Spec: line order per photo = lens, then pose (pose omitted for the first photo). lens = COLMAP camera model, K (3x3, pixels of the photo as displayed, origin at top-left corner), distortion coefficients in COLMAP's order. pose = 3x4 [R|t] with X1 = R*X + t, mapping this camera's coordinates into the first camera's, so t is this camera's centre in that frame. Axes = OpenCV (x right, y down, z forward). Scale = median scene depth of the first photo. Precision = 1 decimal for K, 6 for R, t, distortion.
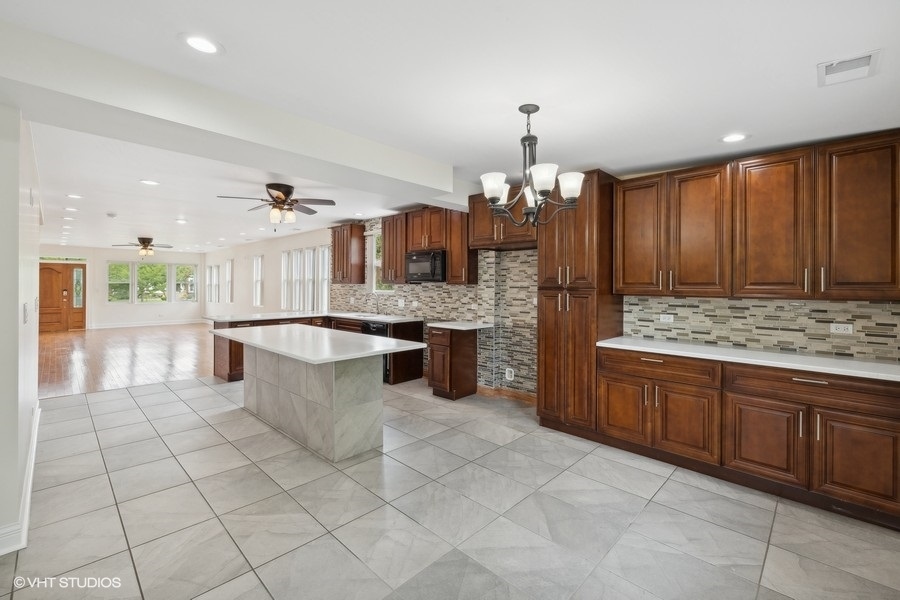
lens RADIAL K [[382.9, 0, 449.9], [0, 382.9, 286.6], [0, 0, 1]] dist [0.001362, -0.000281]
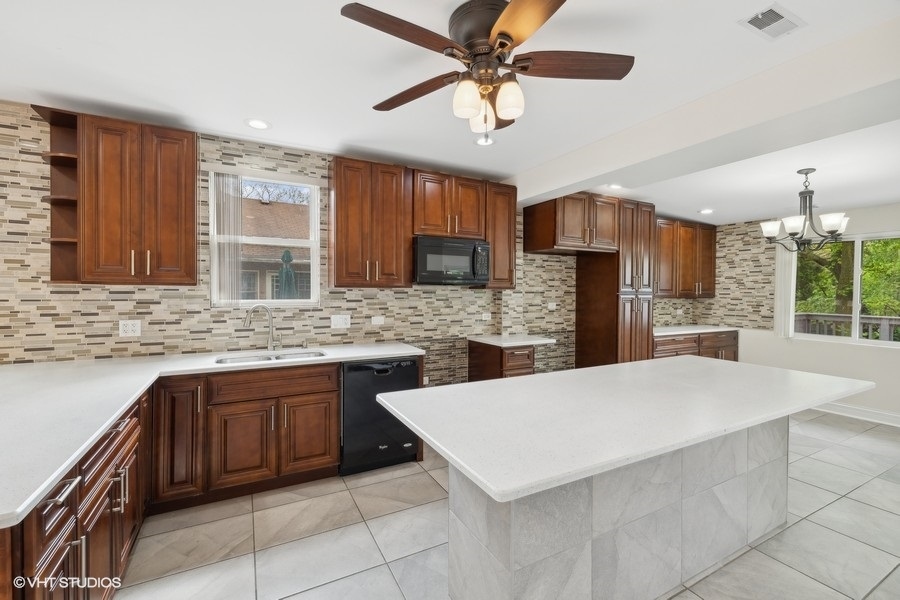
lens RADIAL K [[382.9, 0, 444.4], [0, 382.9, 296.3], [0, 0, 1]] dist [0.001362, -0.000281]
pose [[0.314885, -0.017981, 0.948959, -0.700907], [-0.003898, 0.999788, 0.020237, -0.006095], [-0.949122, -0.010072, 0.314749, 0.795061]]
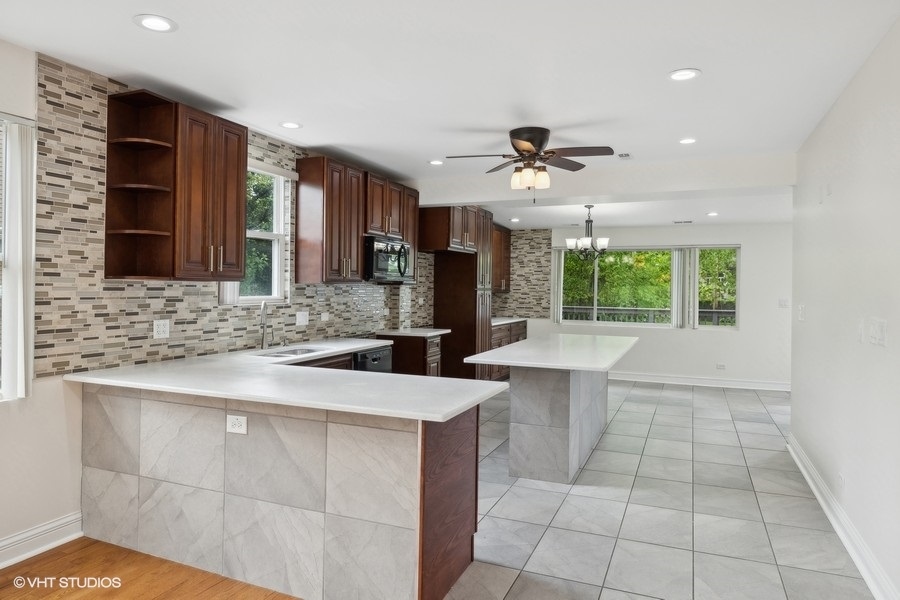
lens RADIAL K [[611.9, 0, 466.2], [0, 611.9, 291.1], [0, 0, 1]] dist [0.010253, 0.002619]
pose [[-0.405016, -0.016244, 0.914165, -1.167256], [-0.013004, 0.999843, 0.012005, -0.010126], [-0.914217, -0.007025, -0.405164, 1.321950]]
